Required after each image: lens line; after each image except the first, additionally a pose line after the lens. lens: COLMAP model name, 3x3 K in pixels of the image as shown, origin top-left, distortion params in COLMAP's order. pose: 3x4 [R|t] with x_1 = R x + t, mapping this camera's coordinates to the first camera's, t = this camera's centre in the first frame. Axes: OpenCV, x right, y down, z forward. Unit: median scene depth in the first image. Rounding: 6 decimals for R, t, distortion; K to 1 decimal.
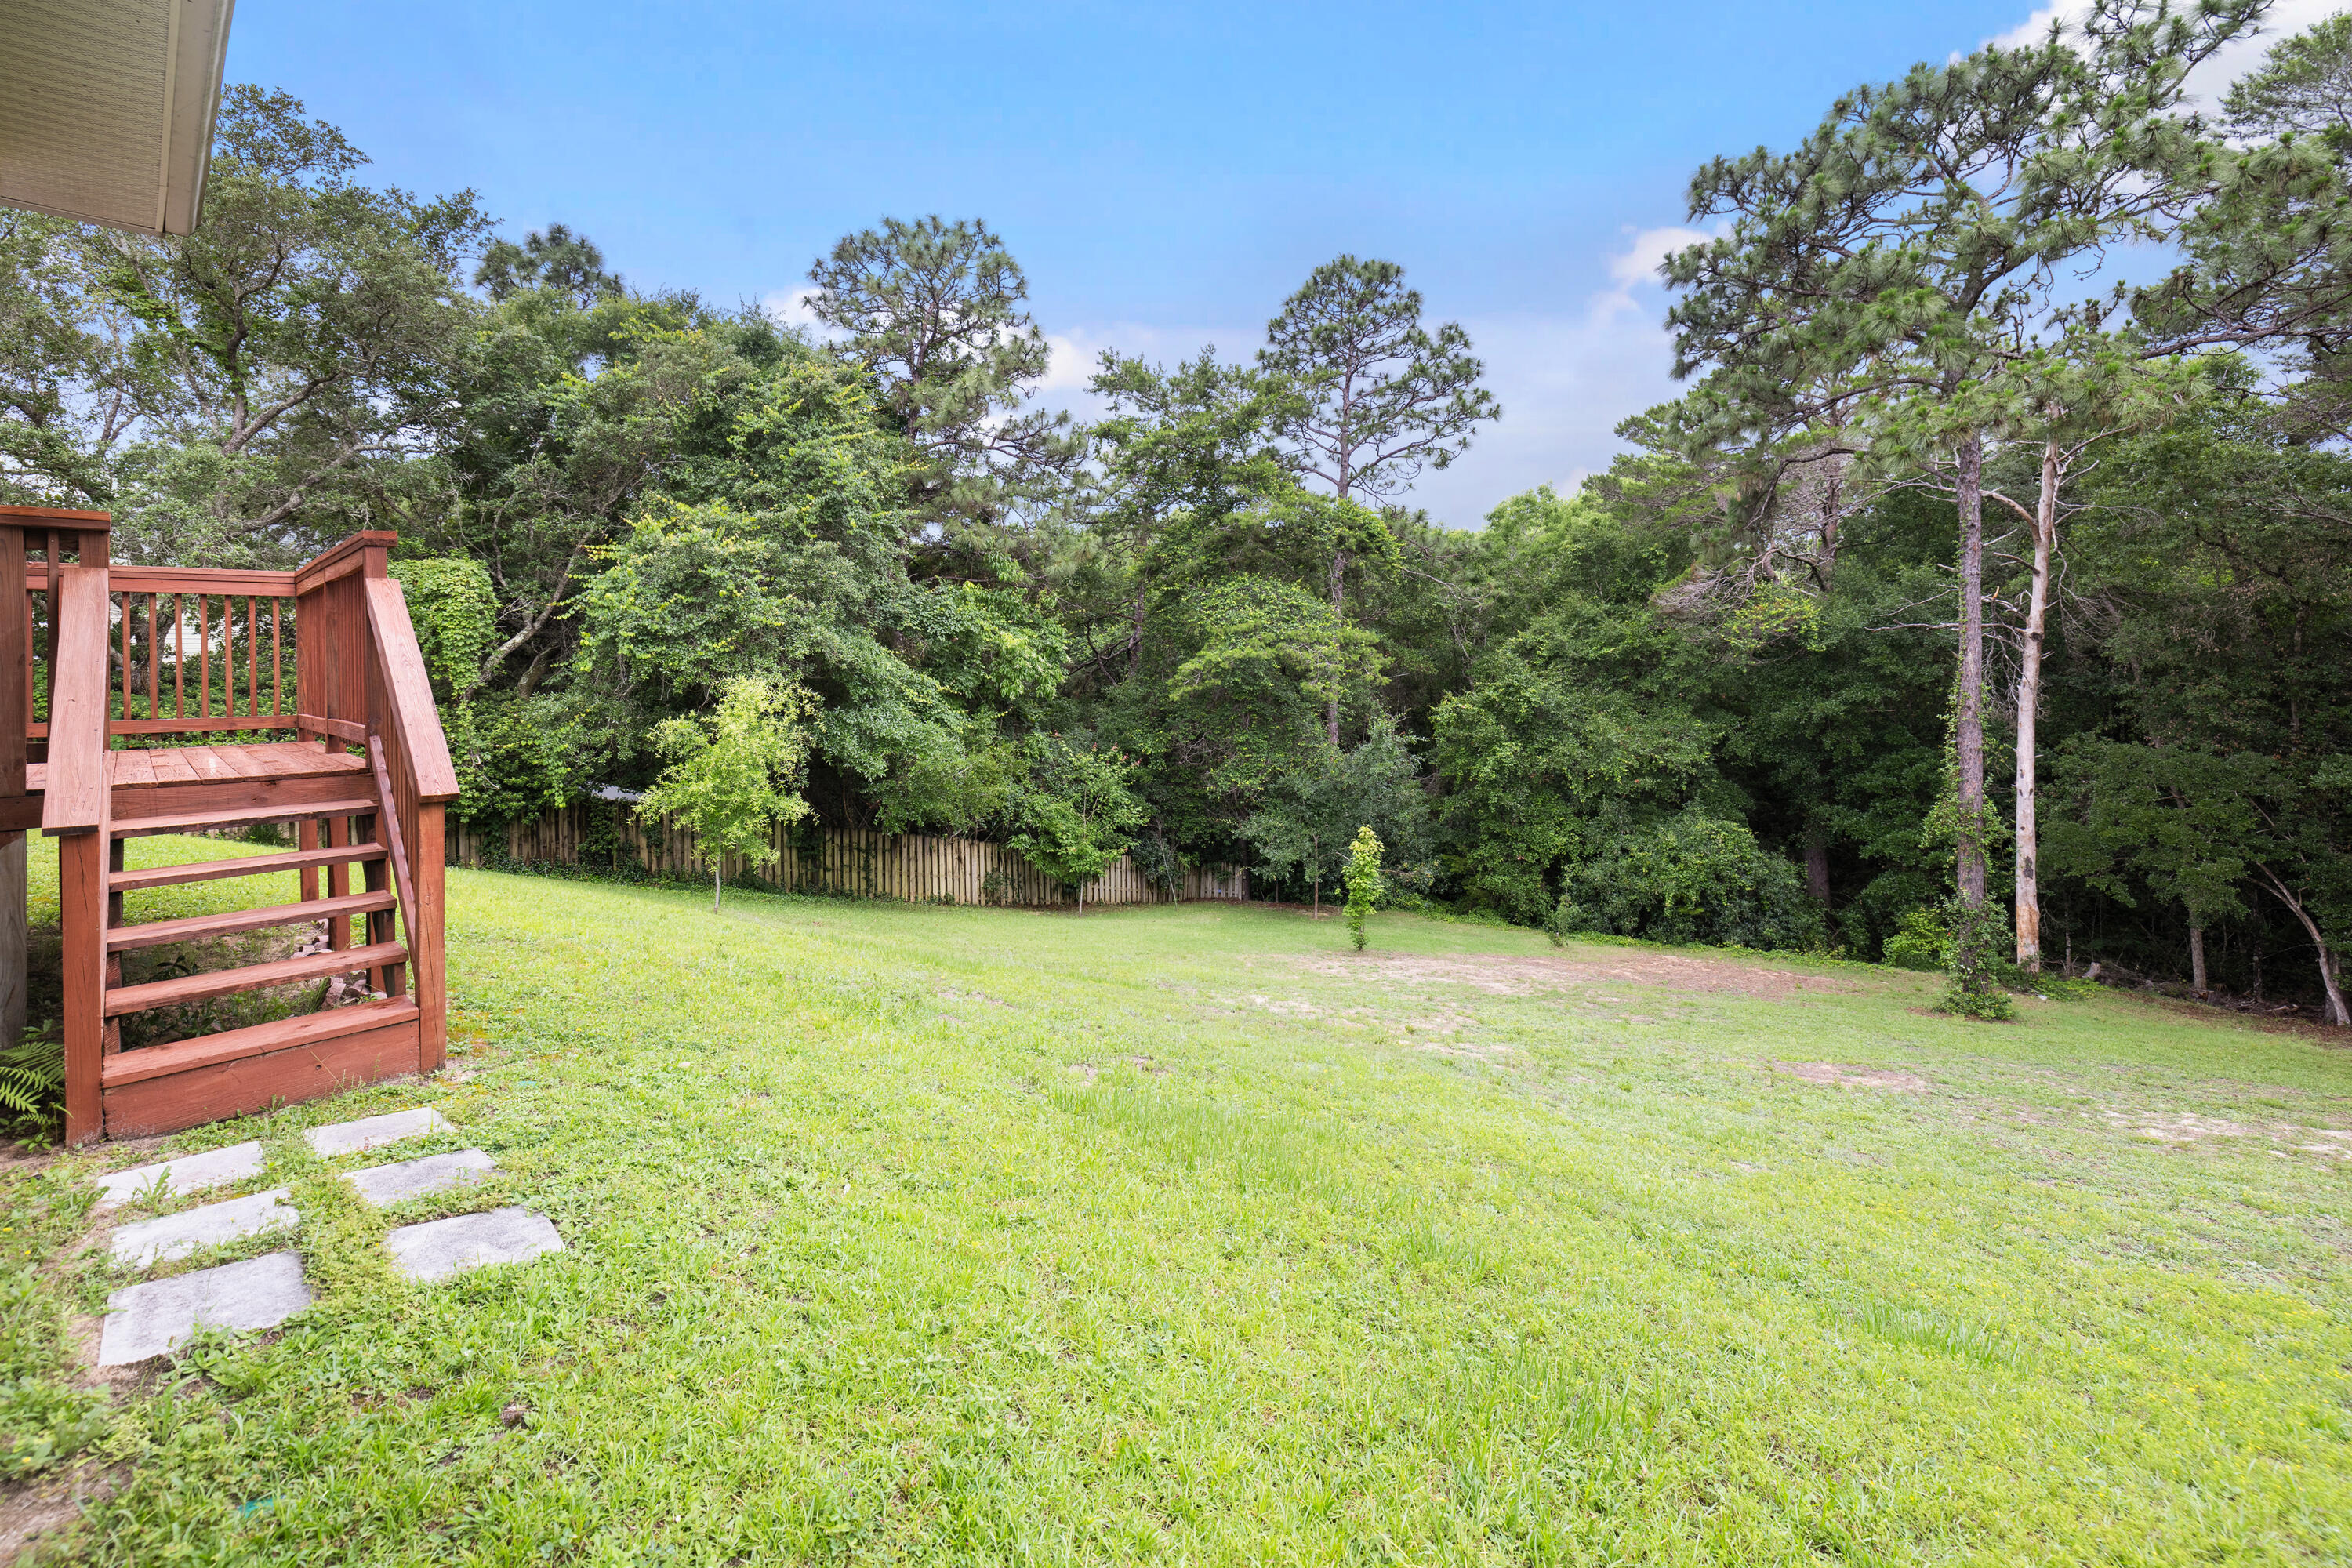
lens RADIAL K [[1019.1, 0, 1081.4], [0, 1019.1, 685.8], [0, 0, 1]] dist [-0.002058, -0.000047]
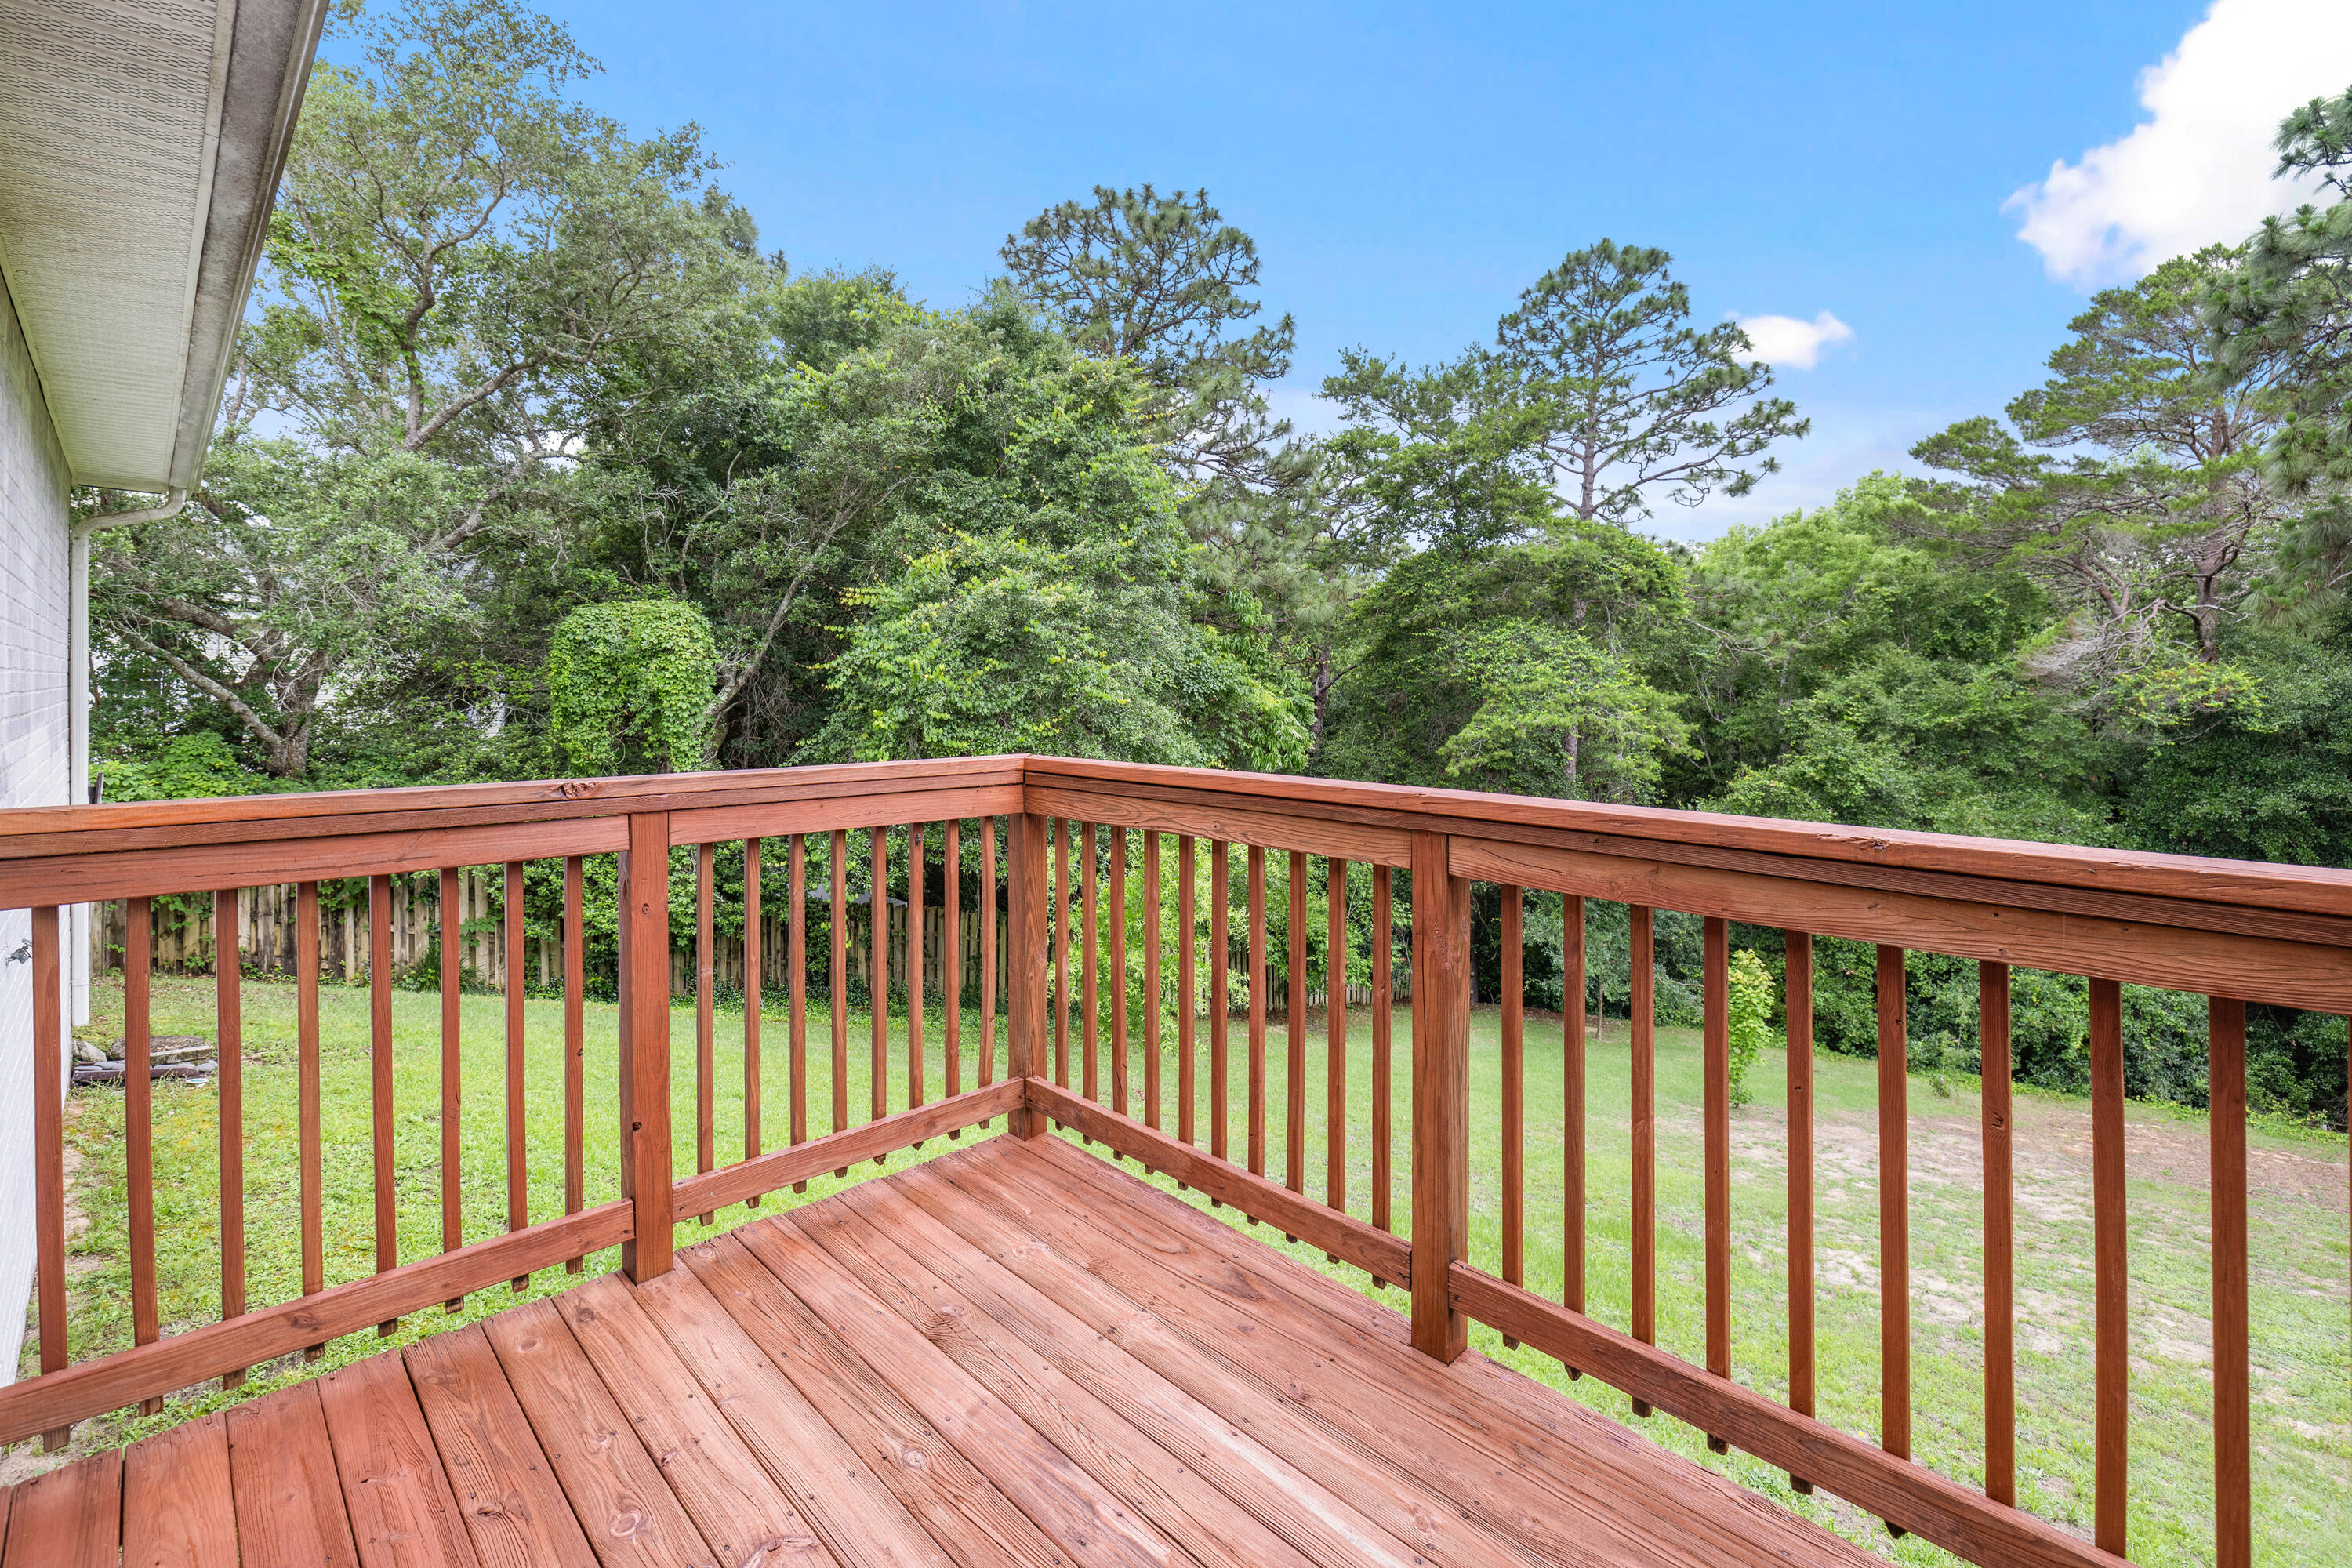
lens RADIAL K [[1031.5, 0, 1028.0], [0, 1031.5, 699.0], [0, 0, 1]] dist [-0.000100, 0.000010]
pose [[0.999142, 0.022533, -0.034736, -0.217080], [-0.022478, 0.999745, 0.001992, -0.039880], [0.034772, -0.001209, 0.999395, 0.157053]]
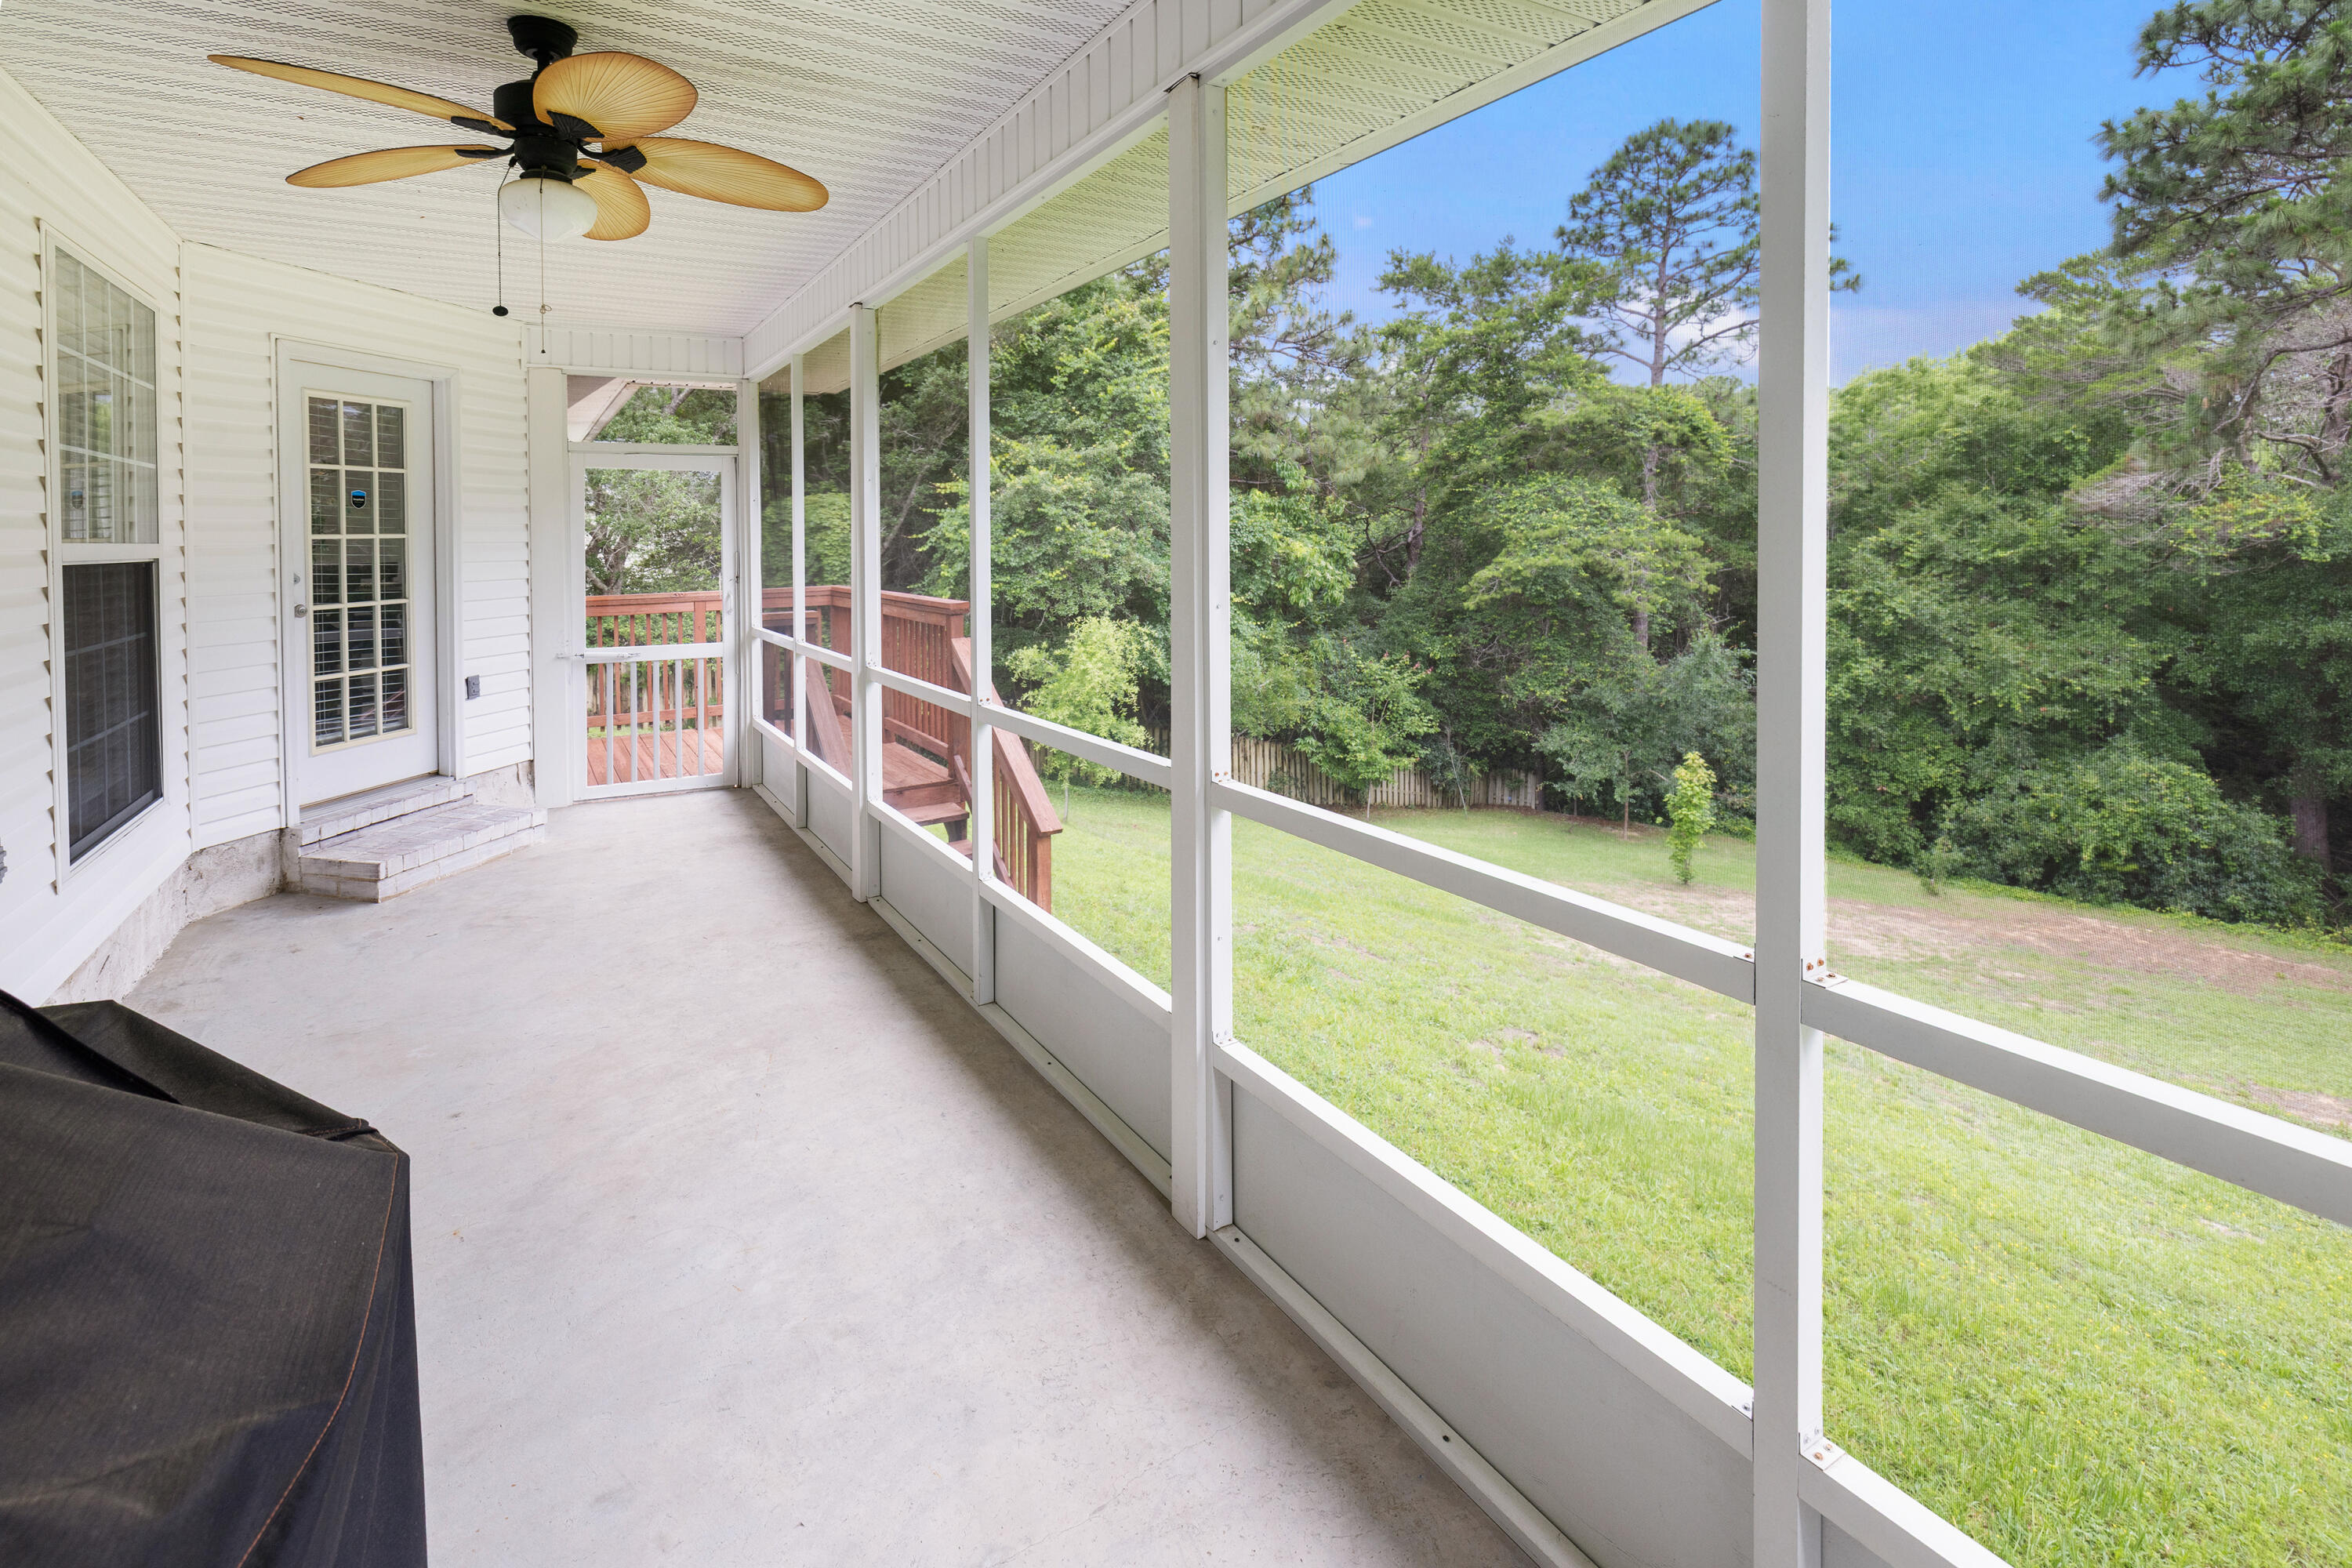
lens RADIAL K [[1028.1, 0, 1045.5], [0, 1028.1, 559.2], [0, 0, 1]] dist [0.002595, -0.000405]
pose [[0.966300, 0.005759, -0.257354, -0.047471], [-0.001495, 0.999858, 0.016763, -0.048182], [0.257414, -0.015813, 0.966172, -0.058507]]
